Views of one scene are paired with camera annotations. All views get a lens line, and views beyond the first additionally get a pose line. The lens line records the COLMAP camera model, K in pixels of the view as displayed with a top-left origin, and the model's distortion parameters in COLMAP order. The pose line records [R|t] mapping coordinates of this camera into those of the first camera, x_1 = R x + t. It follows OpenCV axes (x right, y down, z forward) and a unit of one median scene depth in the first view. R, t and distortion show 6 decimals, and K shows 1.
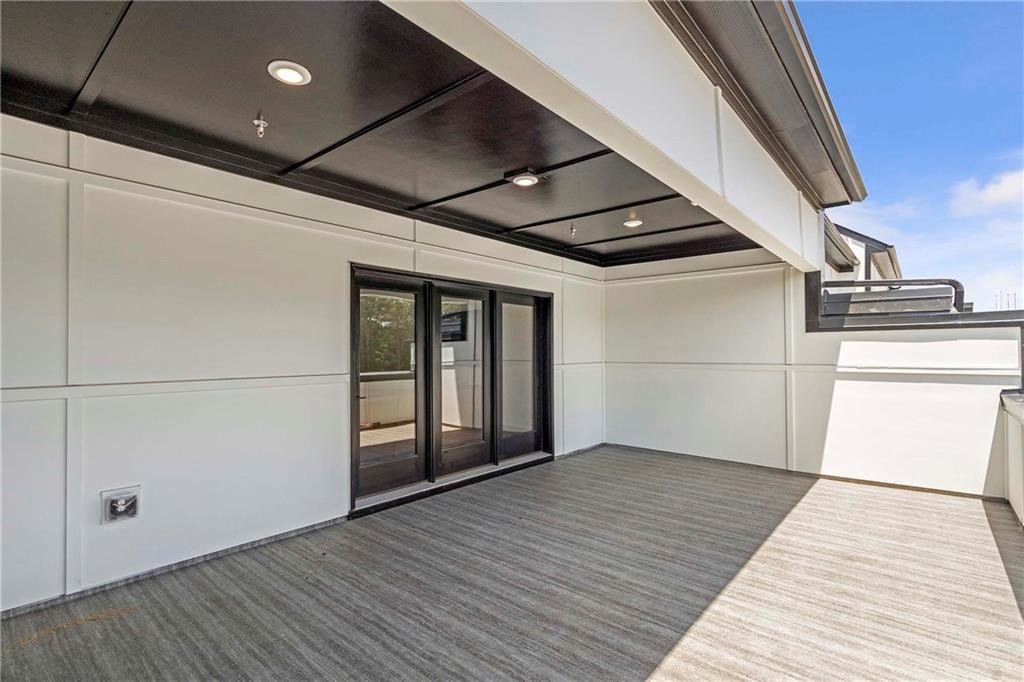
lens RADIAL K [[473.2, 0, 521.5], [0, 473.2, 344.9], [0, 0, 1]] dist [-0.002332, 0.001788]
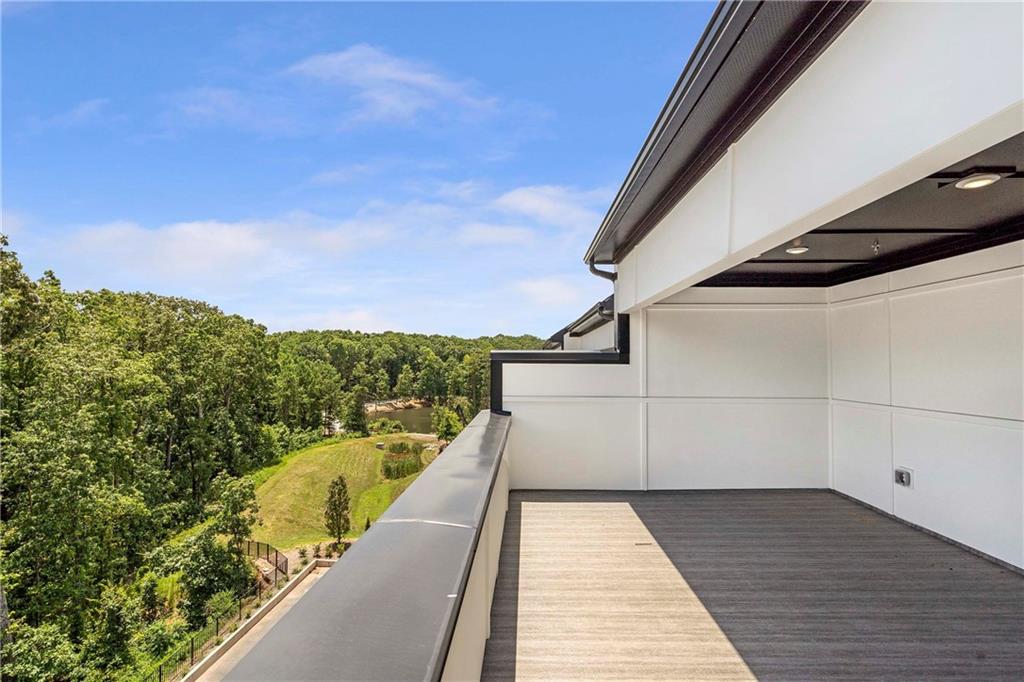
lens RADIAL K [[473.2, 0, 509.0], [0, 473.2, 347.8], [0, 0, 1]] dist [-0.002332, 0.001788]
pose [[-0.784315, -0.022846, -0.619942, 1.231458], [0.006529, 0.998962, -0.045074, -0.069216], [0.620328, -0.039400, -0.783352, 1.290618]]
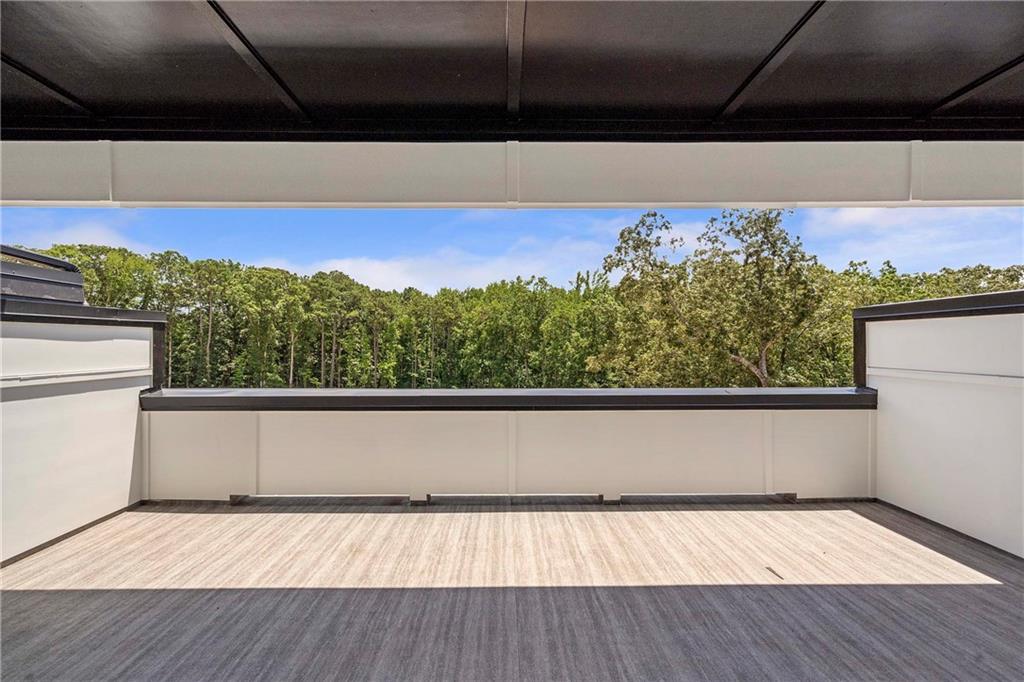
lens RADIAL K [[473.2, 0, 515.8], [0, 473.2, 345.2], [0, 0, 1]] dist [-0.002332, 0.001788]
pose [[-0.647574, 0.000223, 0.762003, -0.342577], [-0.010749, 0.999898, -0.009427, 0.000069], [-0.761927, -0.014295, -0.647505, 1.452597]]
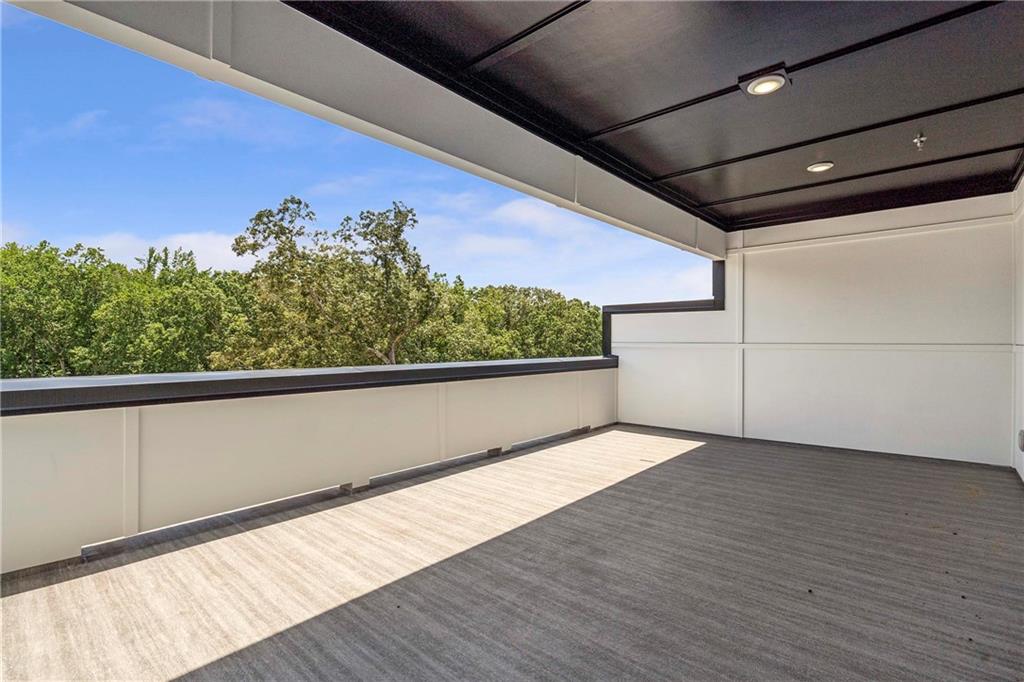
lens RADIAL K [[473.2, 0, 512.7], [0, 473.2, 334.4], [0, 0, 1]] dist [-0.002332, 0.001788]
pose [[-0.999470, -0.002028, 0.032498, 0.447496], [-0.003056, 0.999495, -0.031628, 0.076361], [-0.032417, -0.031710, -0.998971, 2.027810]]
